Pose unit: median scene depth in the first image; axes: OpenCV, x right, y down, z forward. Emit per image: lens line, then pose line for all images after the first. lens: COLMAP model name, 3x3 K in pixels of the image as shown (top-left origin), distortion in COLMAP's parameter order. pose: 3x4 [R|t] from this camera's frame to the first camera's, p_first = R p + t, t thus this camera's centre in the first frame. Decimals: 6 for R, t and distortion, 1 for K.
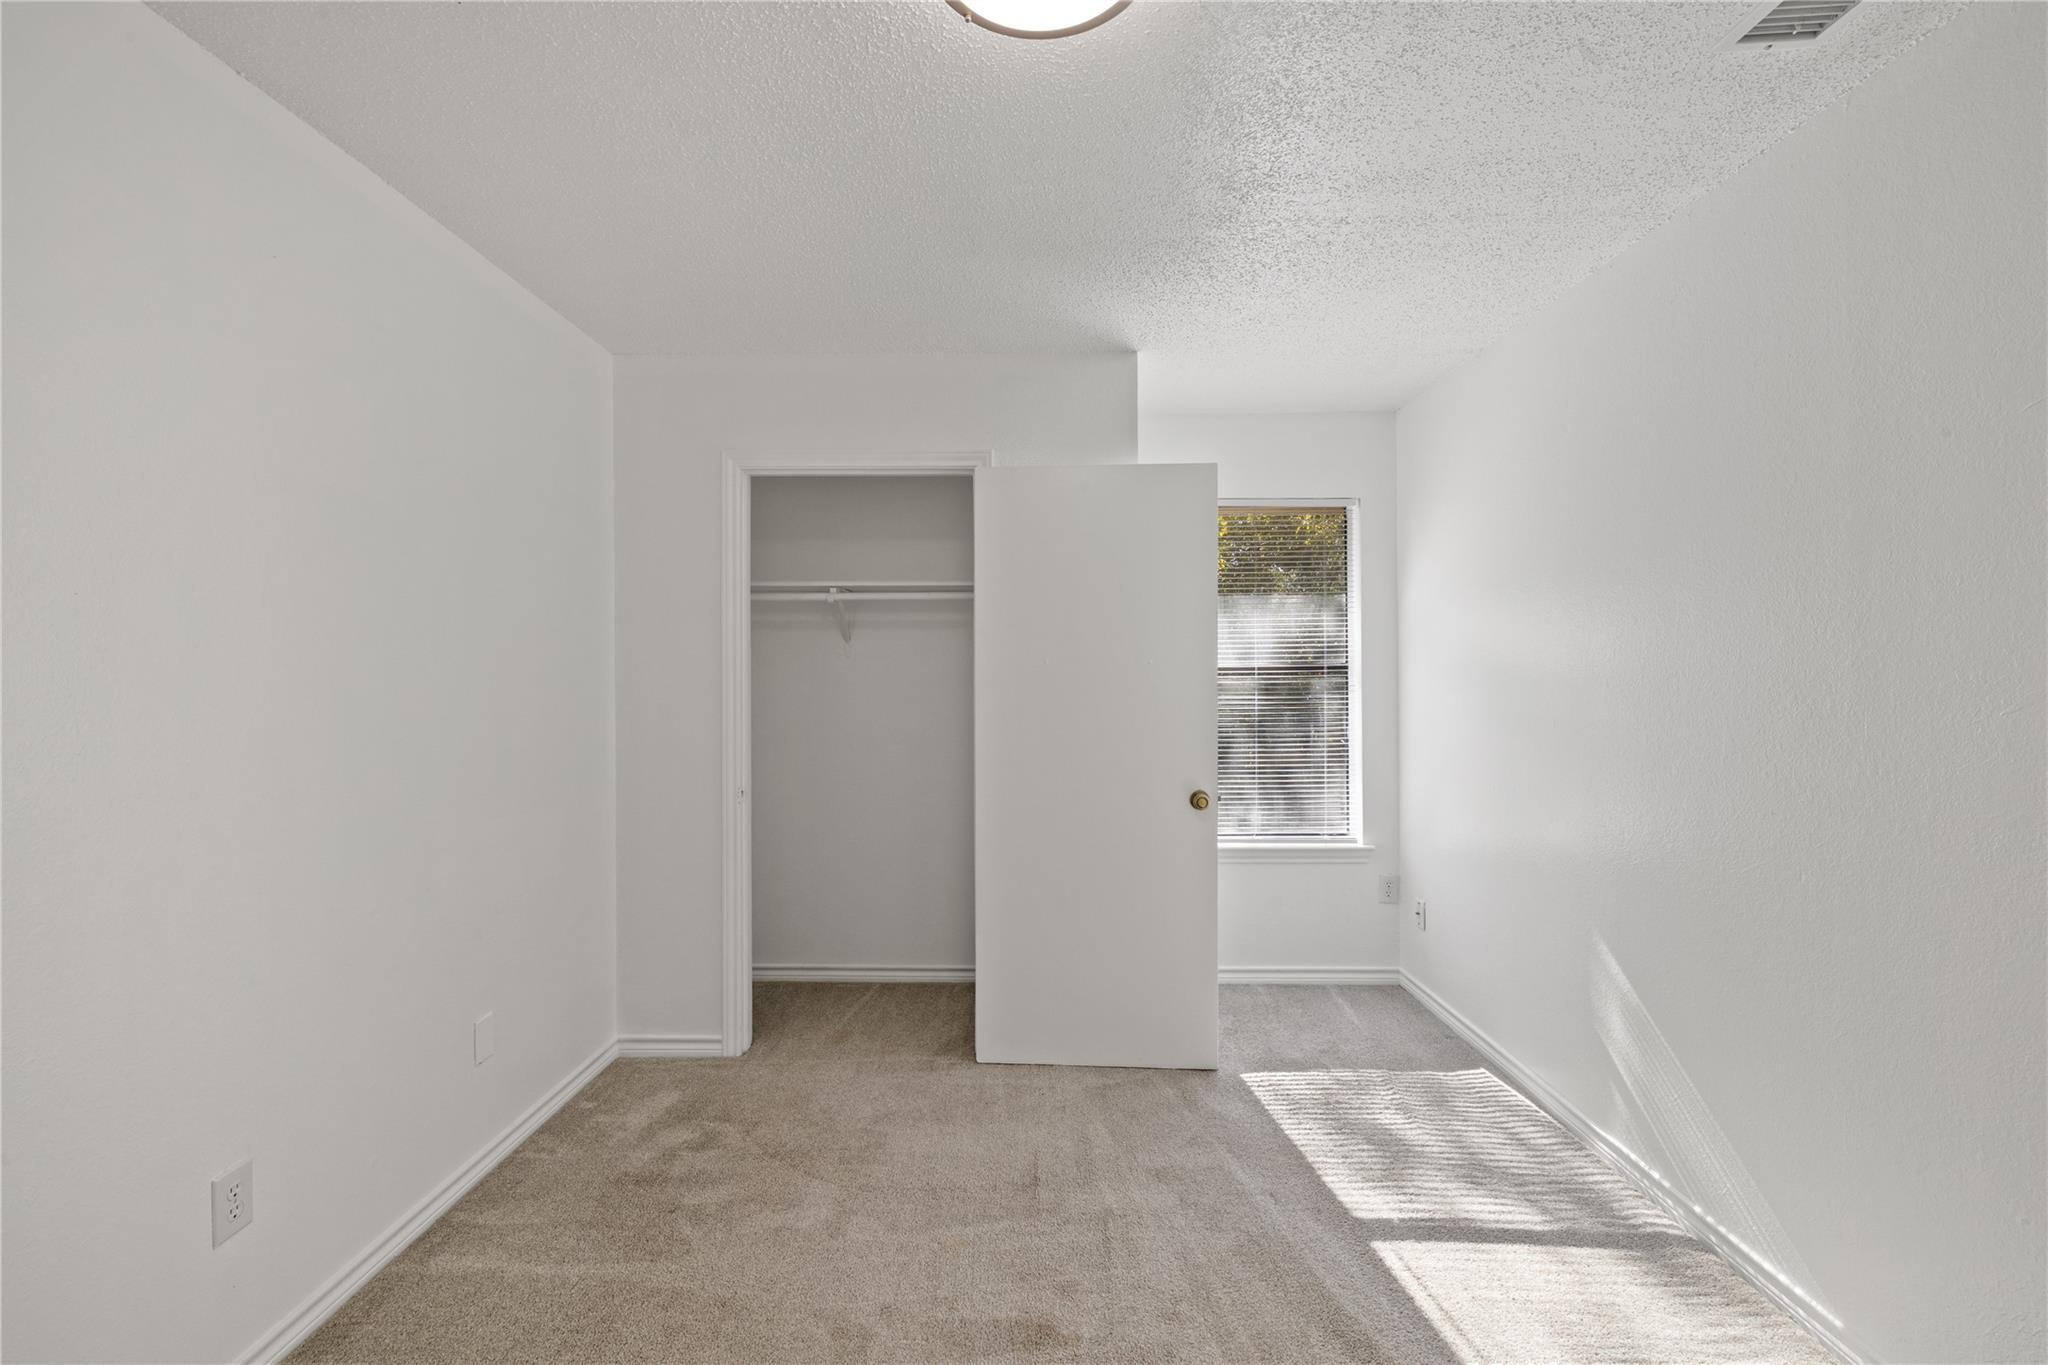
lens RADIAL K [[872.1, 0, 1021.3], [0, 872.1, 655.7], [0, 0, 1]] dist [0.000823, -0.000007]
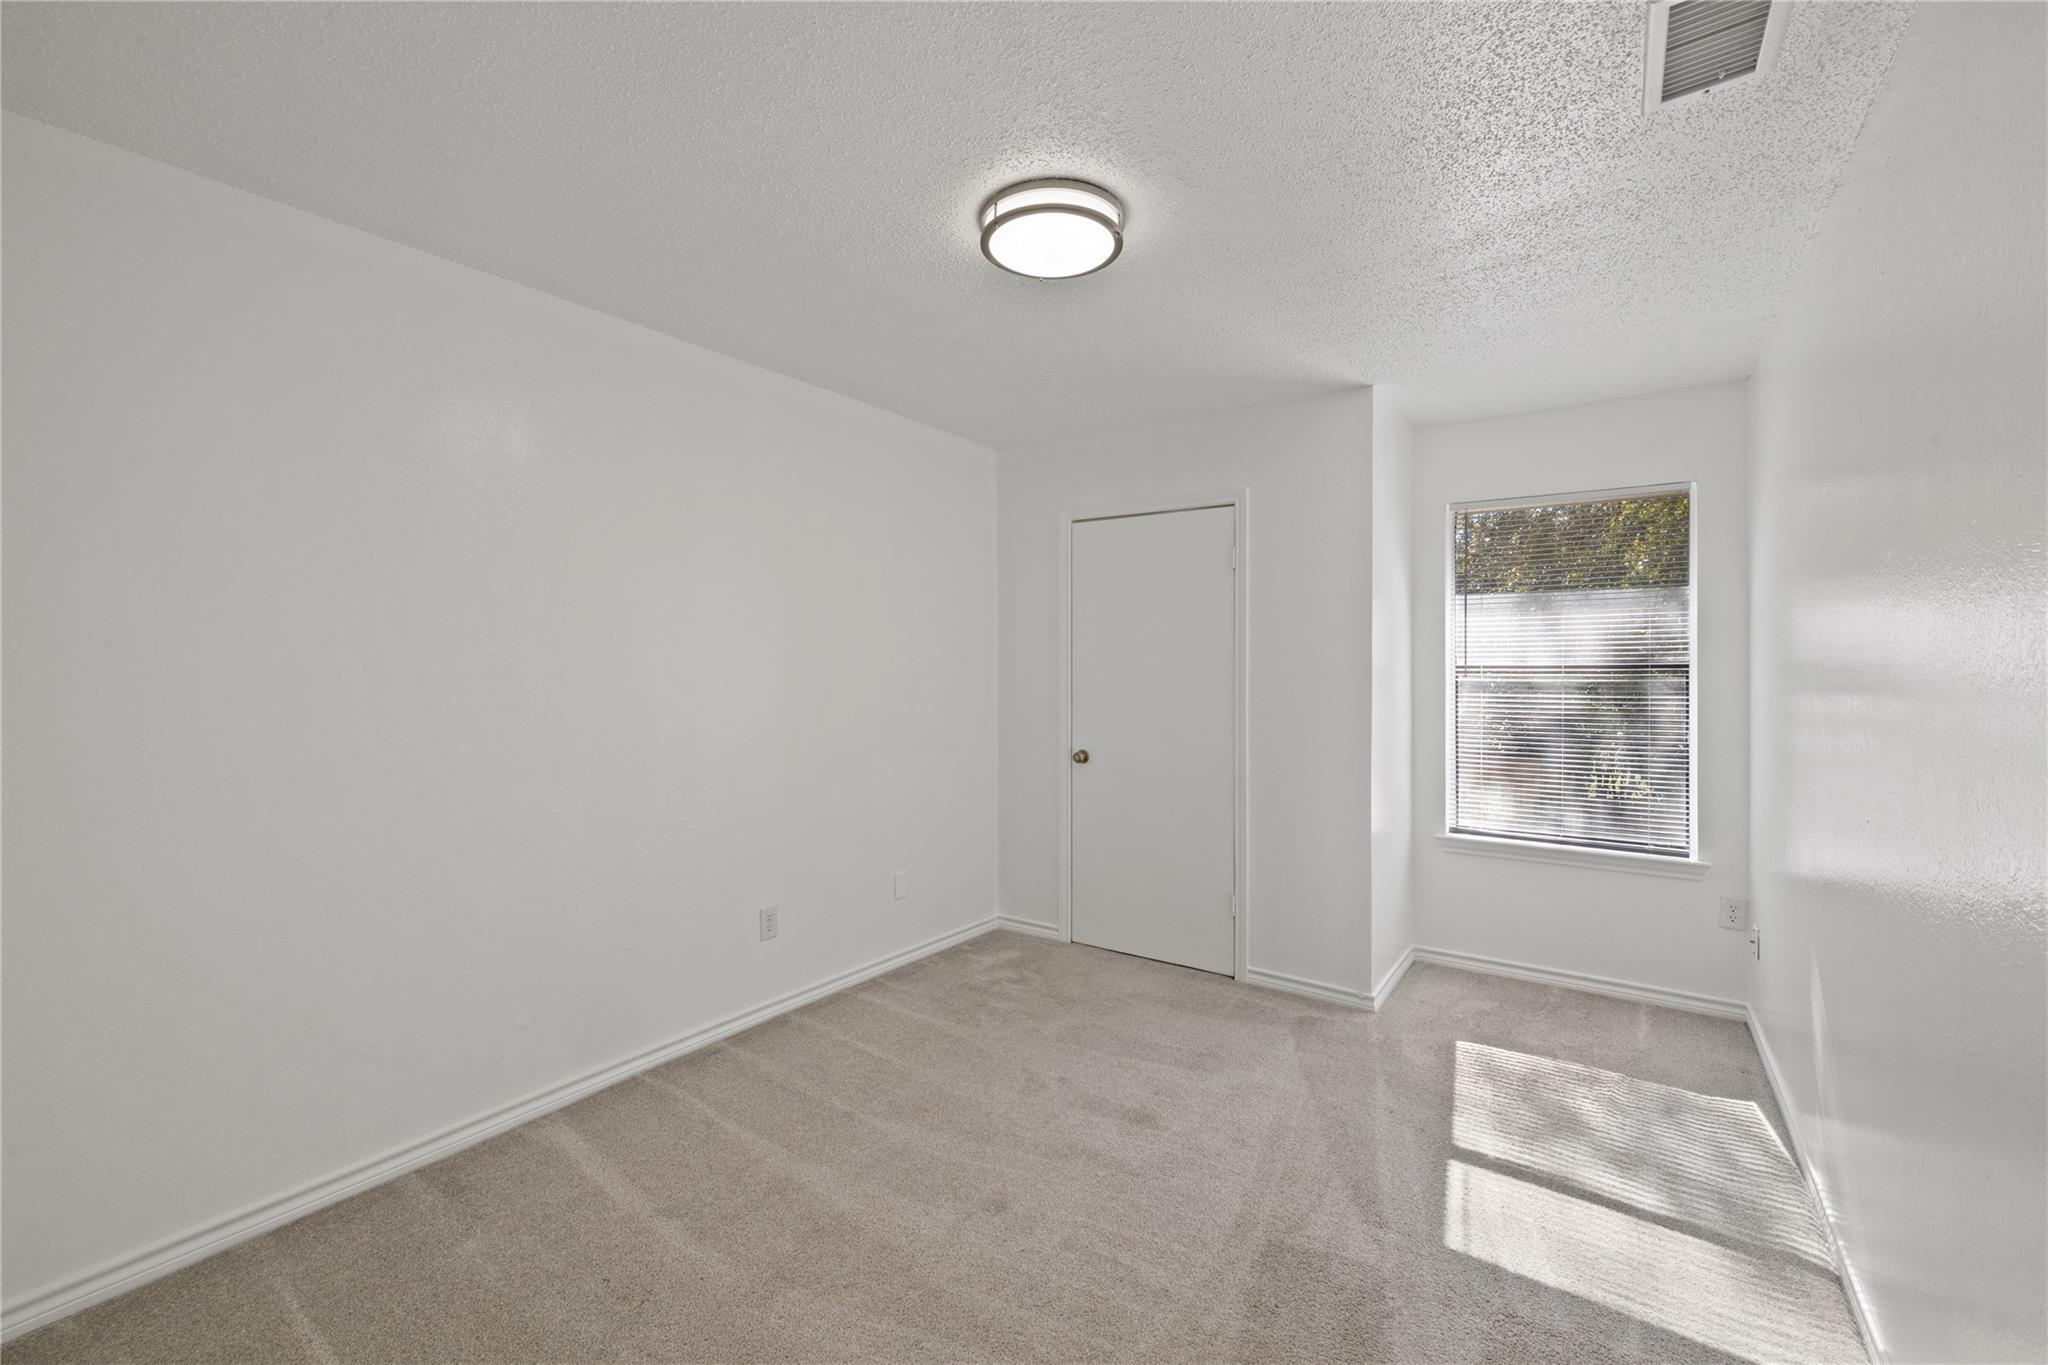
lens RADIAL K [[872.1, 0, 1021.3], [0, 872.1, 655.7], [0, 0, 1]] dist [0.000823, -0.000007]
pose [[0.824585, -0.002571, -0.565733, 0.412981], [0.002782, 0.999996, -0.000489, 0.001343], [0.565732, -0.001171, 0.824589, -0.194498]]
